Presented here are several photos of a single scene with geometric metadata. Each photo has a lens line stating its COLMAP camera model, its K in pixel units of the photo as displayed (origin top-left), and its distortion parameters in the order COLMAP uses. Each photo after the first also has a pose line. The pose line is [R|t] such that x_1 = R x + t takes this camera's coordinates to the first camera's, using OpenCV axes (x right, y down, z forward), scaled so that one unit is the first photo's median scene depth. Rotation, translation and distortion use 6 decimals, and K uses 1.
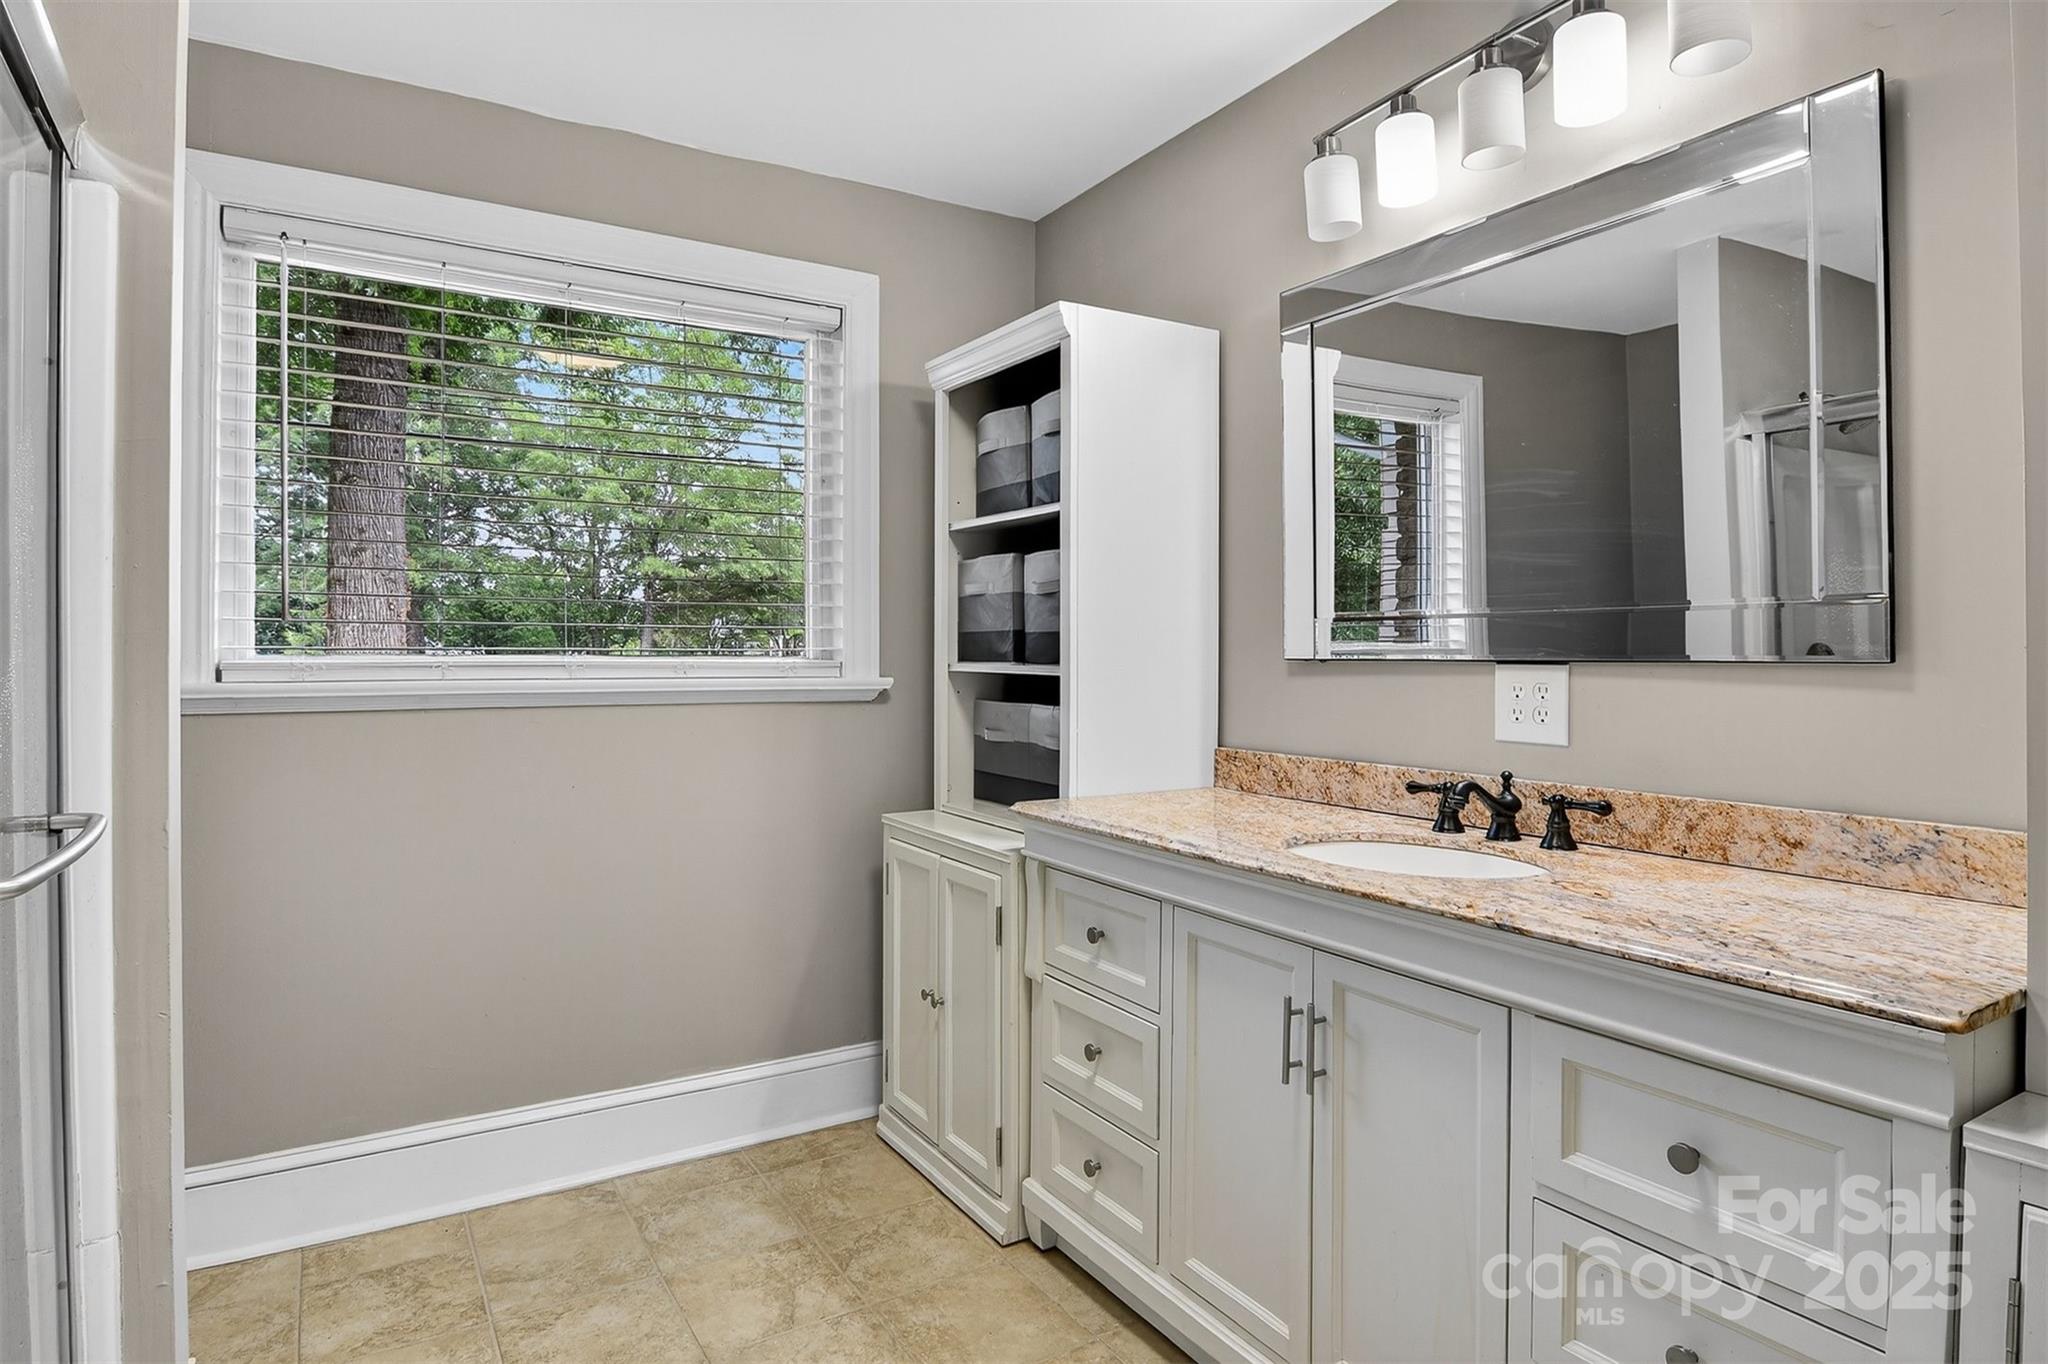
lens RADIAL K [[1144.9, 0, 1026.7], [0, 1144.9, 664.9], [0, 0, 1]] dist [-0.000043, -0.012019]
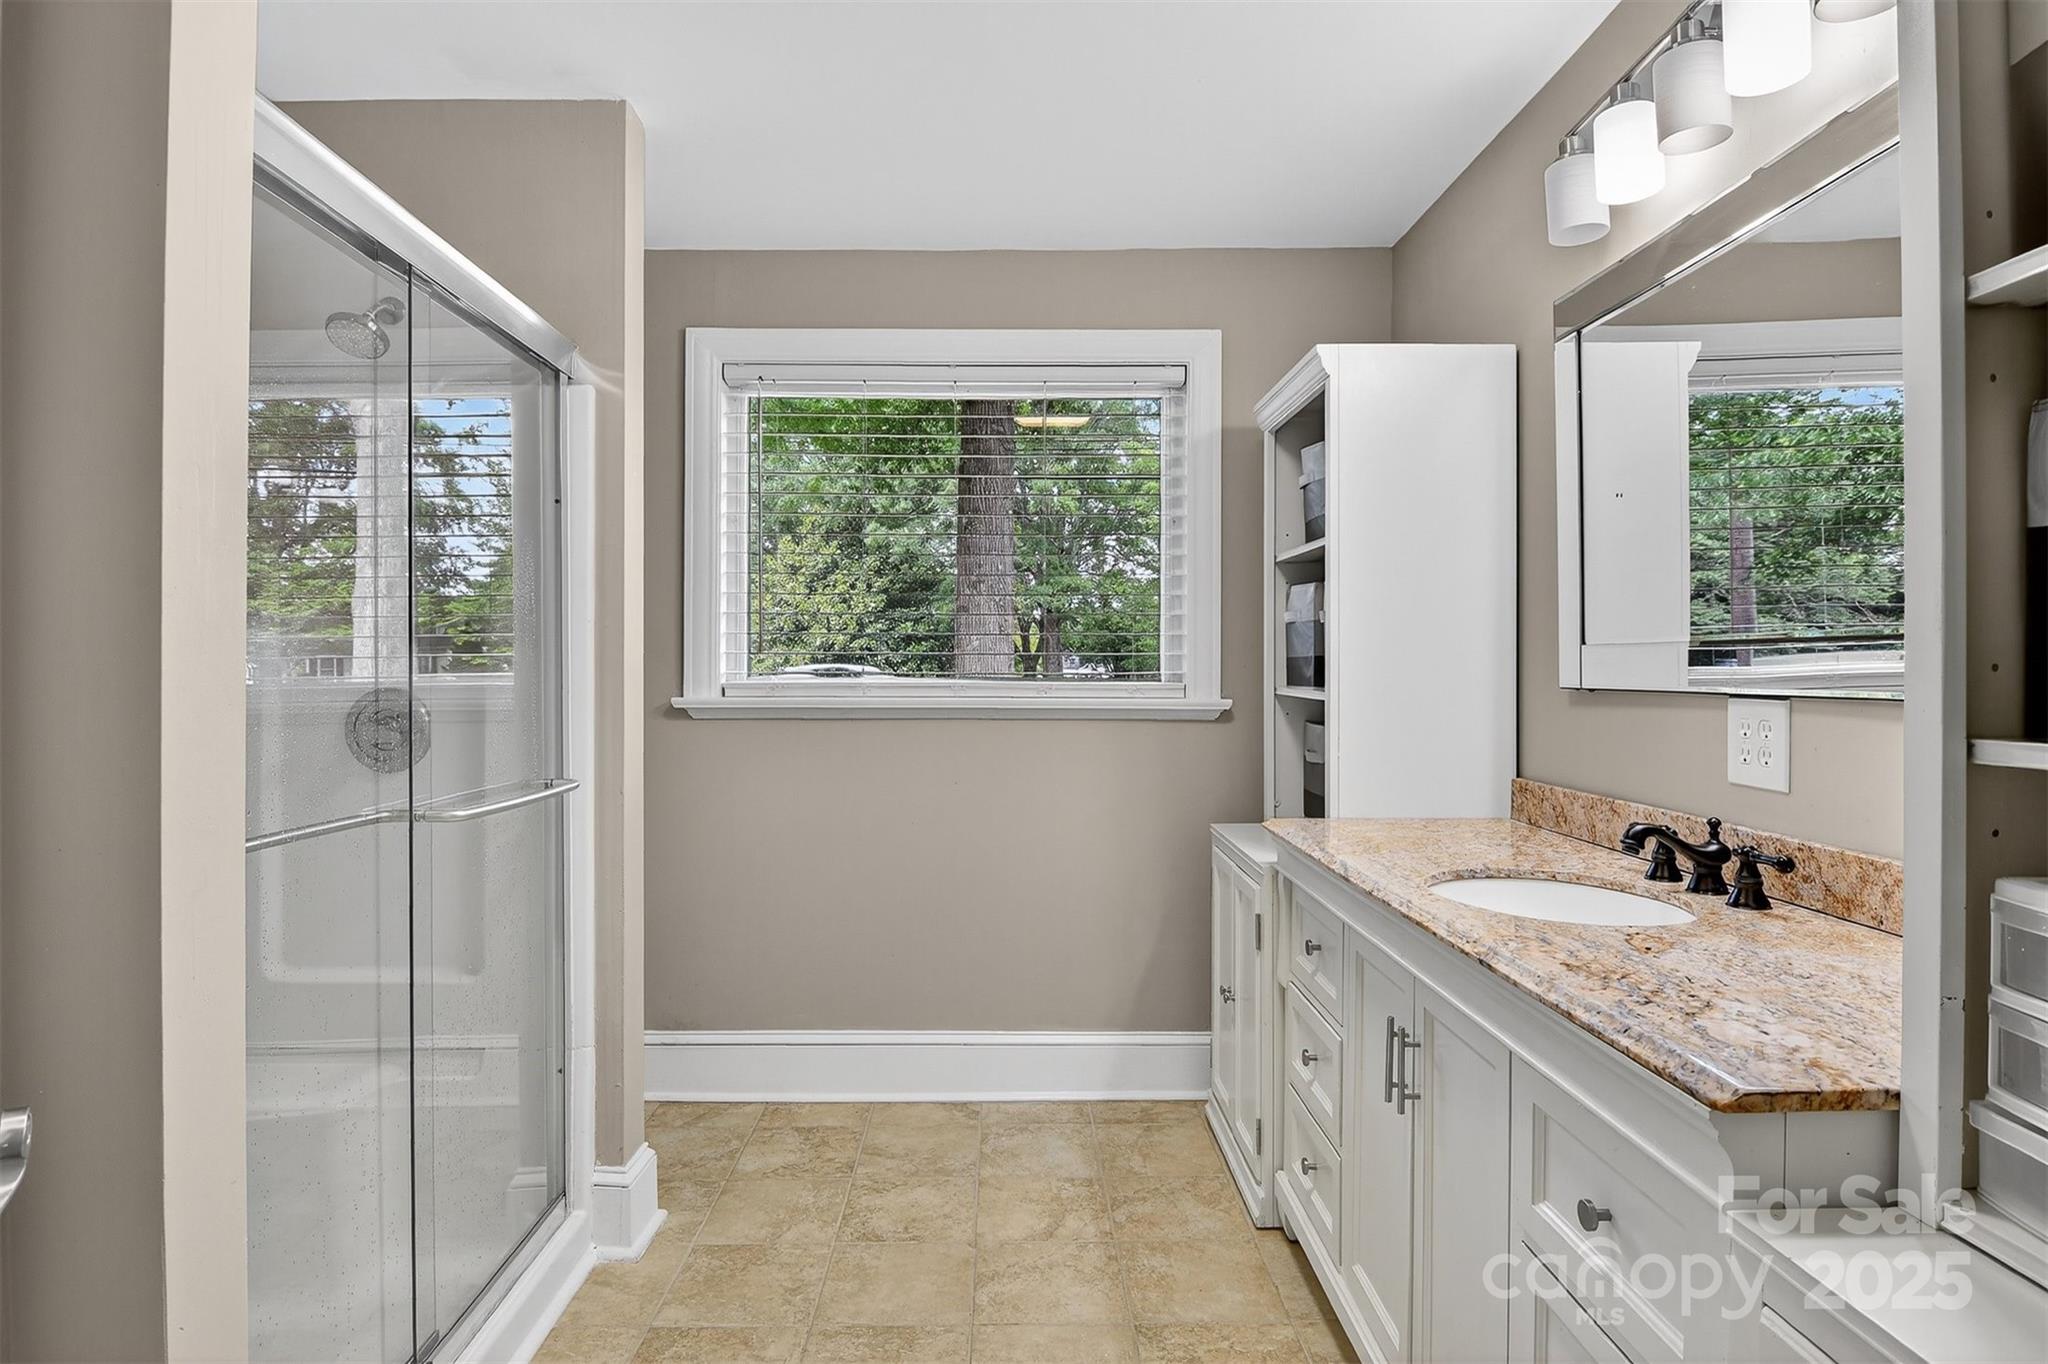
lens RADIAL K [[1144.9, 0, 1016.4], [0, 1144.9, 681.9], [0, 0, 1]] dist [-0.000043, -0.012019]
pose [[0.856896, 0.007677, -0.515432, 0.328932], [-0.005654, 0.999969, 0.005495, -0.012371], [0.515458, -0.001795, 0.856913, -0.042179]]
